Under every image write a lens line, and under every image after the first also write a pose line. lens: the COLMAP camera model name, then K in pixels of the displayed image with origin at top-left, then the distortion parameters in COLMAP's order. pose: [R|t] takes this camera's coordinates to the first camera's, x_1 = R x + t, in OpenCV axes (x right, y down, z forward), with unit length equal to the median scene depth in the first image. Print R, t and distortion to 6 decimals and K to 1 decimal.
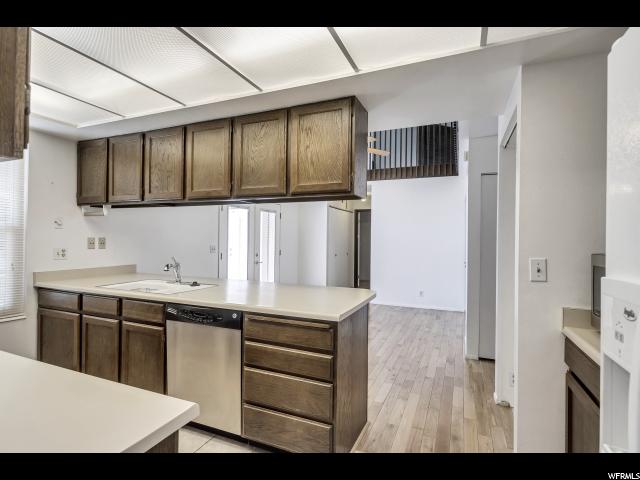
lens RADIAL K [[329.3, 0, 316.4], [0, 329.3, 242.3], [0, 0, 1]] dist [-0.001264, -0.000359]
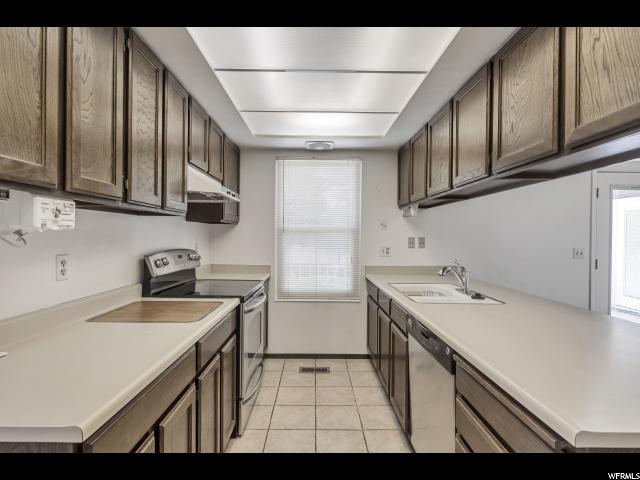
lens RADIAL K [[329.3, 0, 316.4], [0, 329.3, 242.3], [0, 0, 1]] dist [-0.001264, -0.000359]
pose [[0.405916, 0.008994, -0.913866, 0.170670], [-0.011128, 0.999926, 0.004898, 0.000279], [0.913843, 0.008181, 0.405986, 0.318416]]
